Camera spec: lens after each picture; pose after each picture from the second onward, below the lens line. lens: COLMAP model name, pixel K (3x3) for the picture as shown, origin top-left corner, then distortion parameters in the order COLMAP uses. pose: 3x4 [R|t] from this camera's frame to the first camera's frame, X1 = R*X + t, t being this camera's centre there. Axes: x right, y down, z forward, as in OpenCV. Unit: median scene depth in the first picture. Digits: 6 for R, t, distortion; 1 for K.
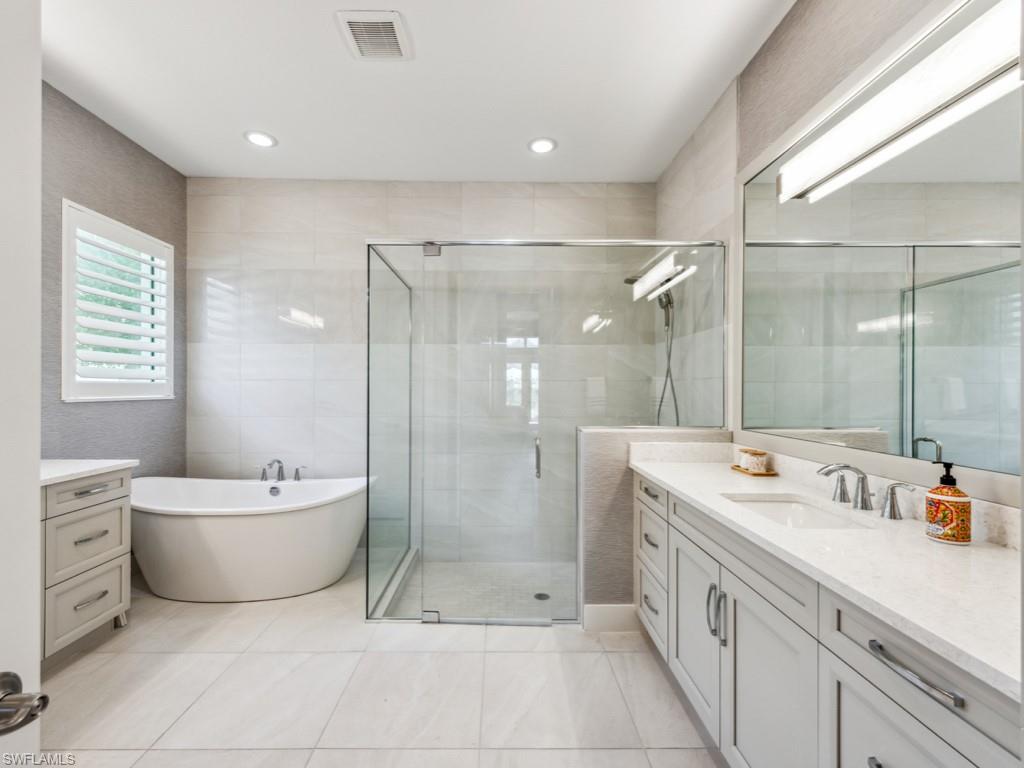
lens RADIAL K [[455.0, 0, 506.5], [0, 455.0, 387.4], [0, 0, 1]] dist [0.021769, -0.006889]
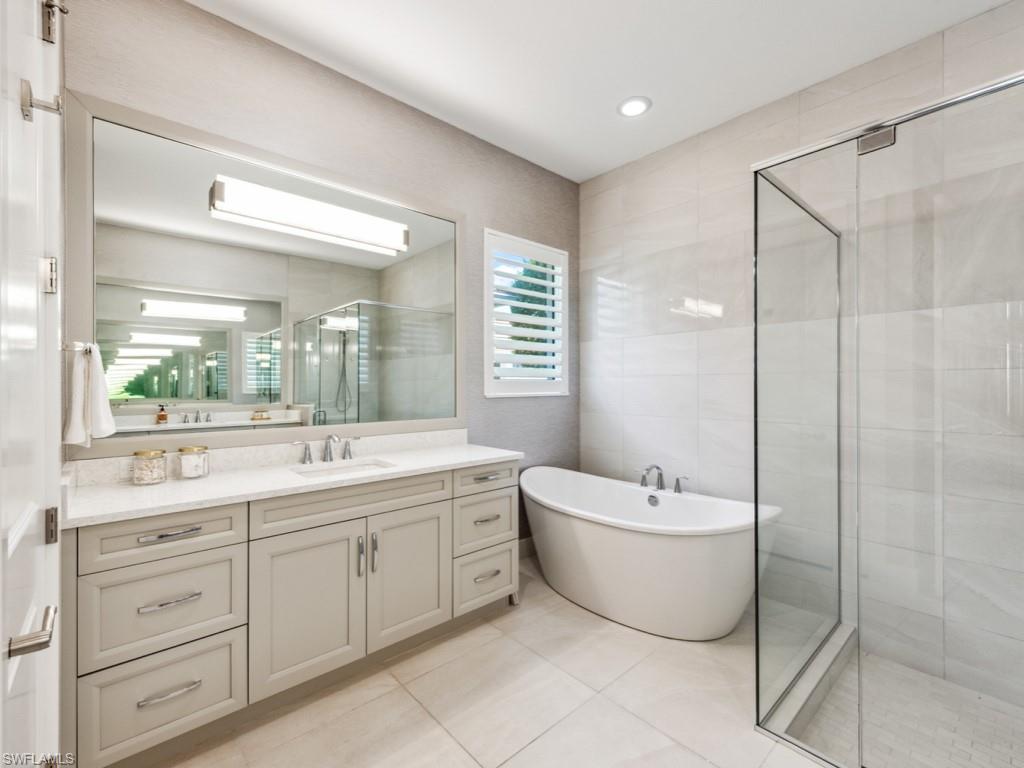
lens RADIAL K [[455.0, 0, 506.5], [0, 455.0, 387.4], [0, 0, 1]] dist [0.021769, -0.006889]
pose [[0.656223, -0.005269, -0.754549, -0.023446], [0.009515, 0.999954, 0.001292, 0.003417], [0.754507, -0.008028, 0.656243, 0.202059]]
